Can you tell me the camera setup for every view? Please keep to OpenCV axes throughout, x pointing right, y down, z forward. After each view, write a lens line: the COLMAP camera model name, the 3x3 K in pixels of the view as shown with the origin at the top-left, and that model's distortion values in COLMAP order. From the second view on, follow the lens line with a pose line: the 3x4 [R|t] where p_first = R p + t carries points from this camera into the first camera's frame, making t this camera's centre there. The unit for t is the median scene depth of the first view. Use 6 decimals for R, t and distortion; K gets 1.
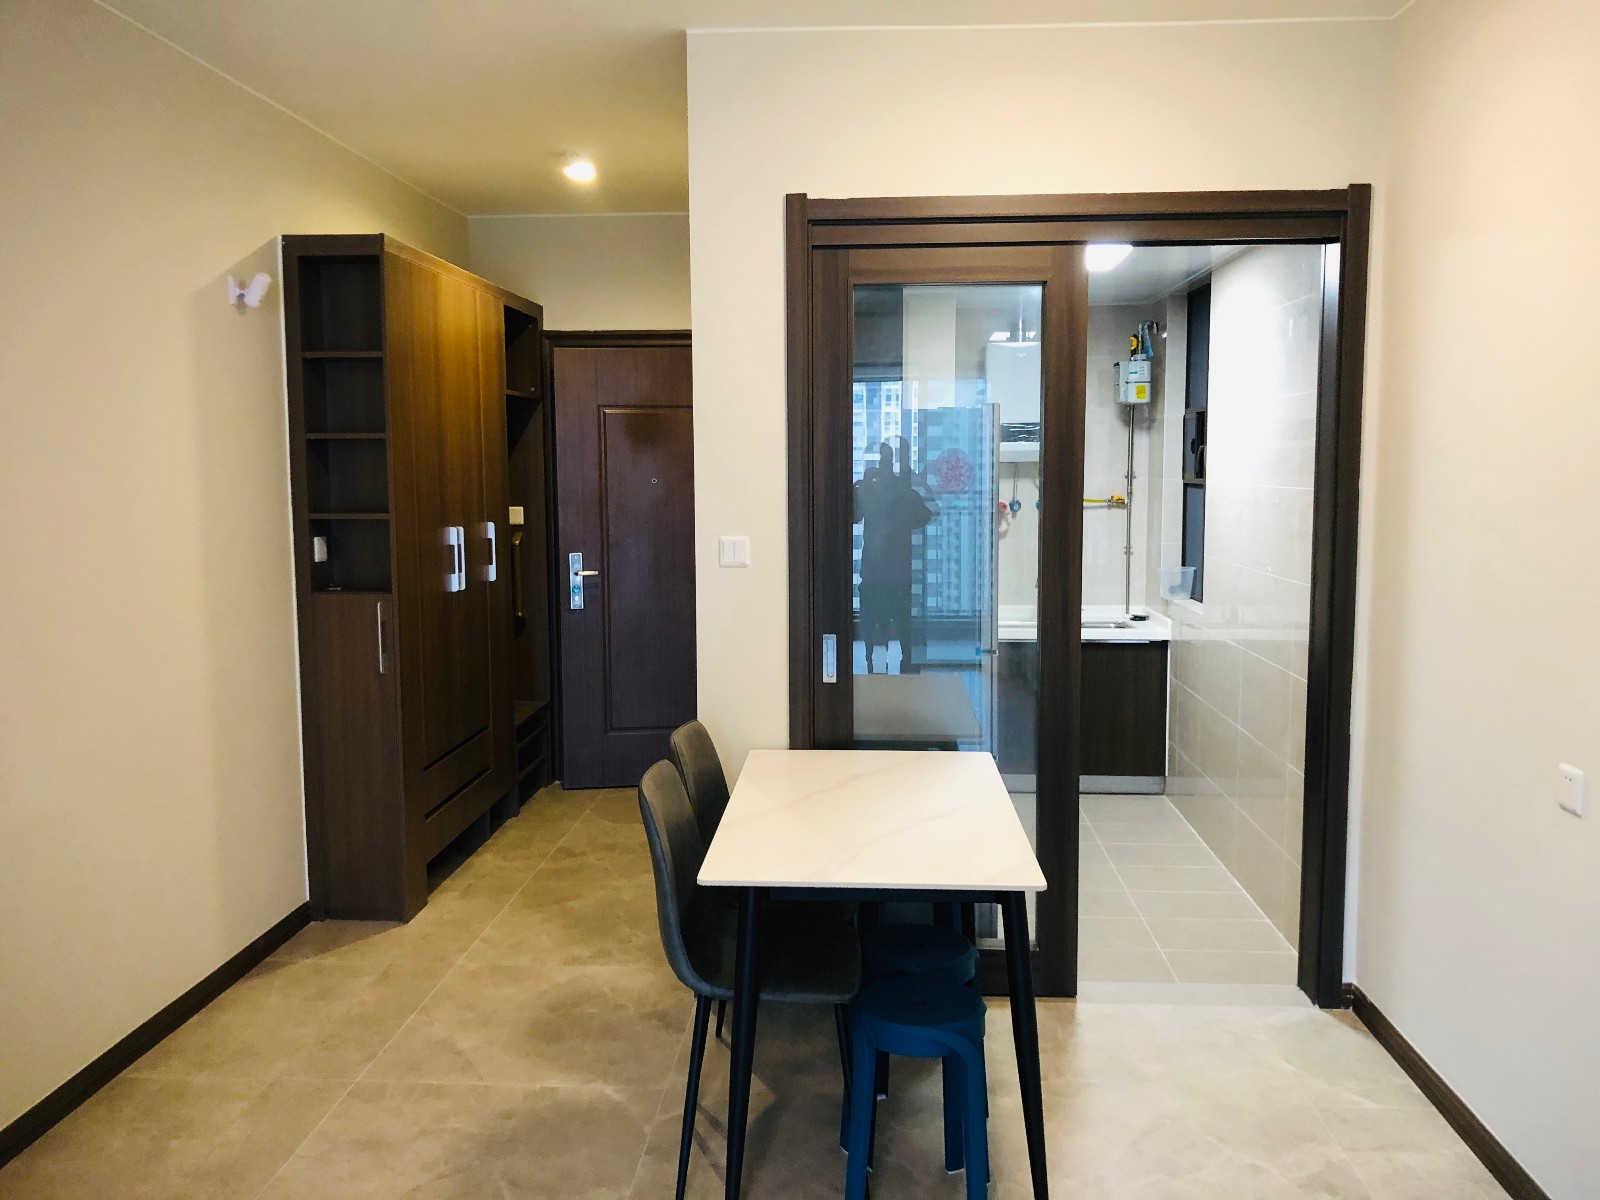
lens RADIAL K [[1325.6, 0, 801.1], [0, 1325.6, 601.8], [0, 0, 1]] dist [0.055834, -0.090786]
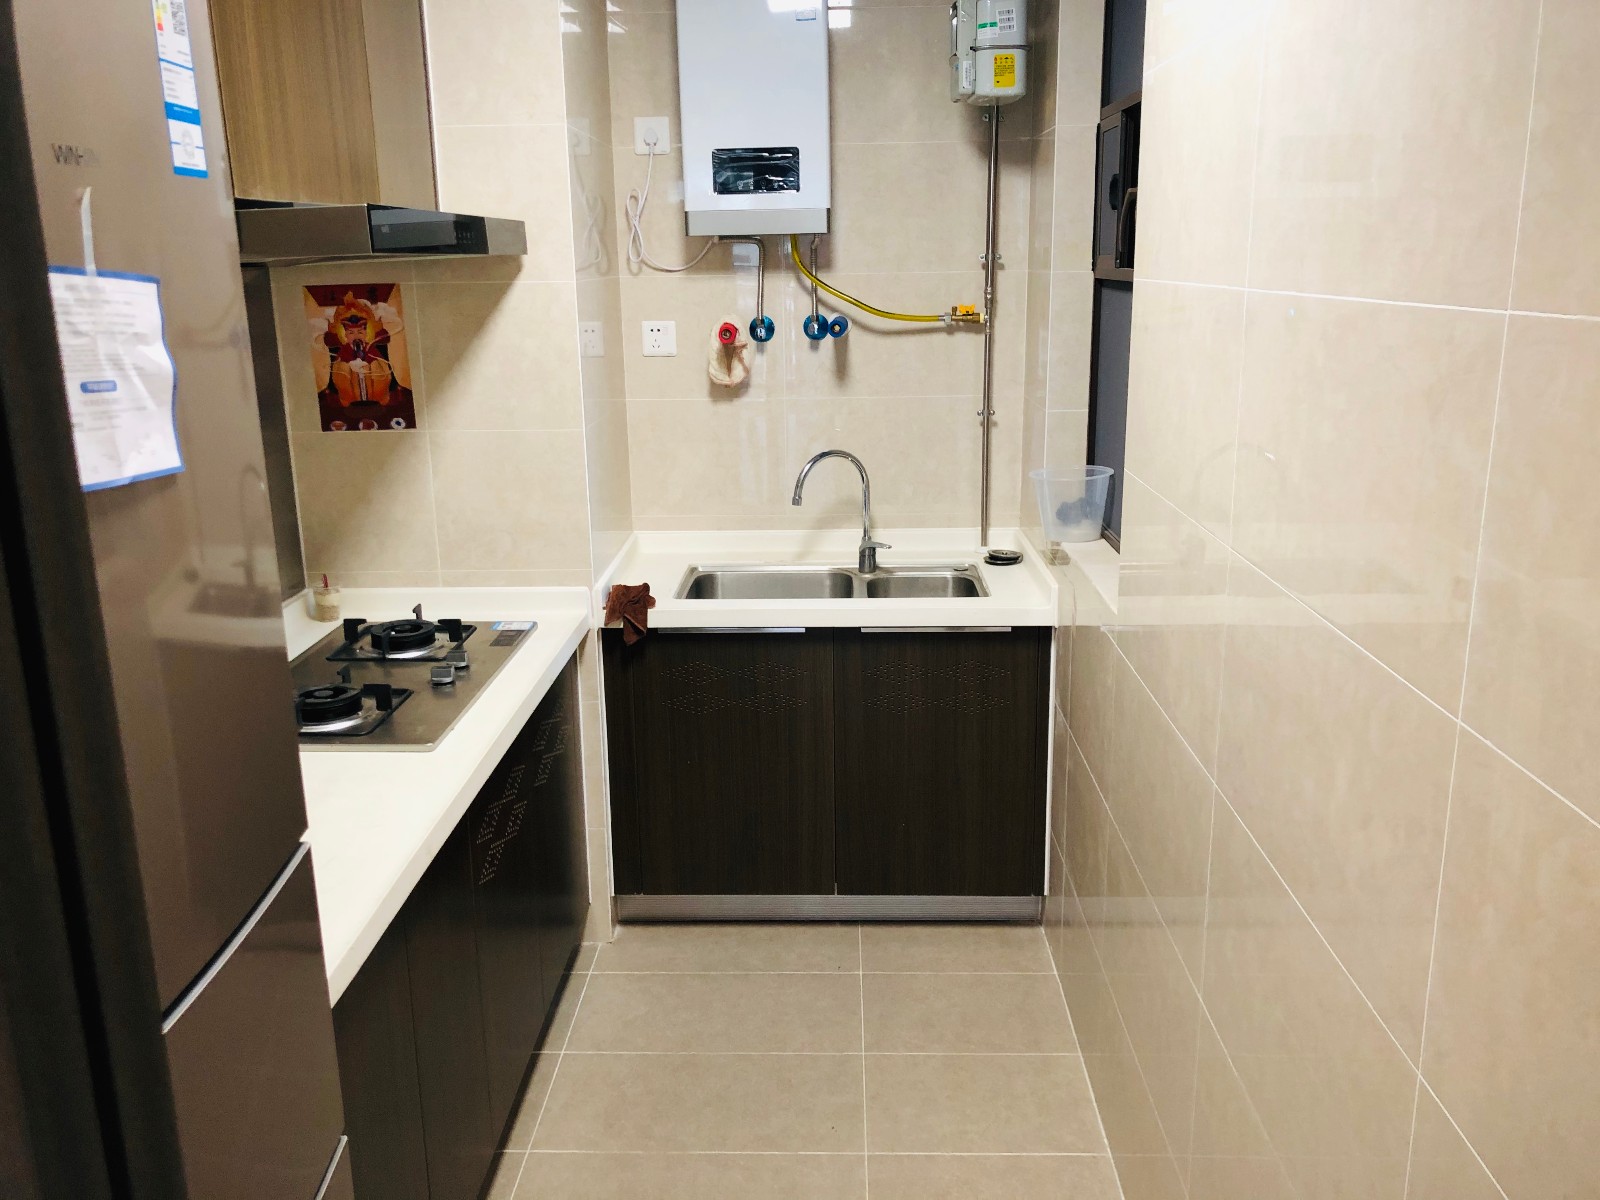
lens RADIAL K [[1325.6, 0, 795.5], [0, 1325.6, 600.3], [0, 0, 1]] dist [0.055834, -0.090786]
pose [[0.999610, -0.014728, 0.023719, 0.170376], [0.011088, 0.989099, 0.146835, -0.047669], [-0.025623, -0.146515, 0.988877, 0.527398]]
